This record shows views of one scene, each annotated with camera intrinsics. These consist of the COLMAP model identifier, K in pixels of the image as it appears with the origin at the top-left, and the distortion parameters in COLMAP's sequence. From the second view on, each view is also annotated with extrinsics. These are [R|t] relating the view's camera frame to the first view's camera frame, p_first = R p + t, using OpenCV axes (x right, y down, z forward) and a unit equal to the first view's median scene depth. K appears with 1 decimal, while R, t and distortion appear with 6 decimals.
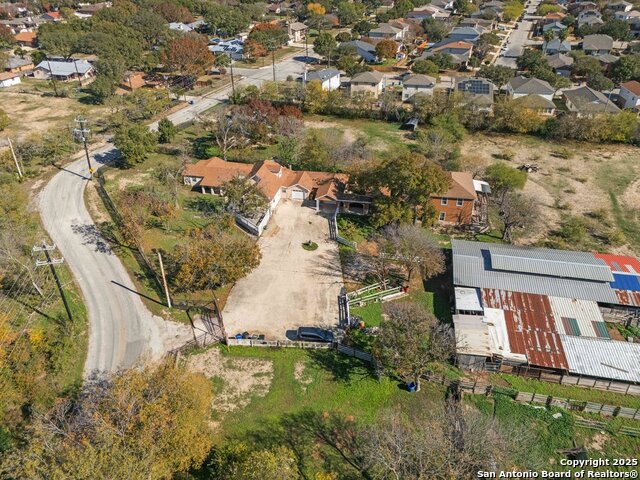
lens RADIAL K [[469.7, 0, 320.0], [0, 469.7, 240.0], [0, 0, 1]] dist [0.082645, -0.075895]
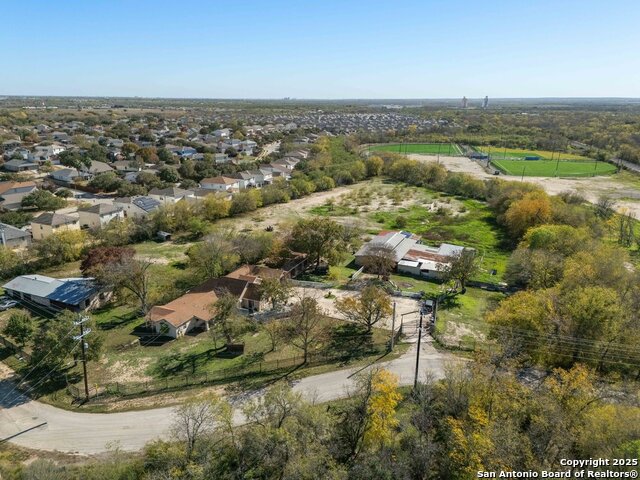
lens RADIAL K [[469.7, 0, 320.0], [0, 469.7, 240.0], [0, 0, 1]] dist [0.082645, -0.075895]
pose [[0.220410, -0.277752, 0.935026, -1.174296], [0.505687, 0.852253, 0.133960, -0.302109], [-0.834086, 0.443304, 0.328301, 0.495445]]
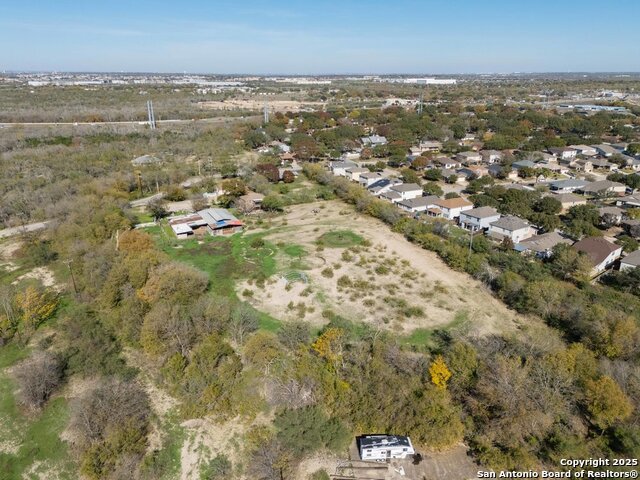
lens RADIAL K [[469.7, 0, 320.0], [0, 469.7, 240.0], [0, 0, 1]] dist [0.082645, -0.075895]
pose [[0.619455, 0.261715, -0.740123, 2.493131], [-0.411561, 0.911110, -0.022284, -0.002281], [0.668501, 0.318410, 0.672103, -0.381405]]
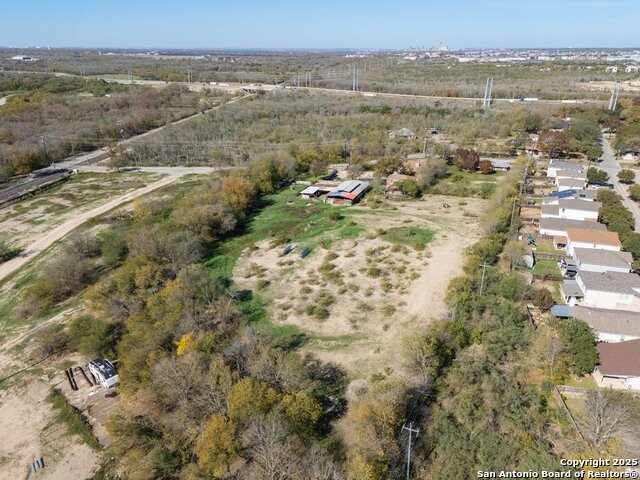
lens RADIAL K [[469.7, 0, 320.0], [0, 469.7, 240.0], [0, 0, 1]] dist [0.082645, -0.075895]
pose [[-0.170387, 0.368630, -0.913827, 2.813081], [-0.517222, 0.755903, 0.401363, -0.669173], [0.838719, 0.541038, 0.061868, 0.698586]]
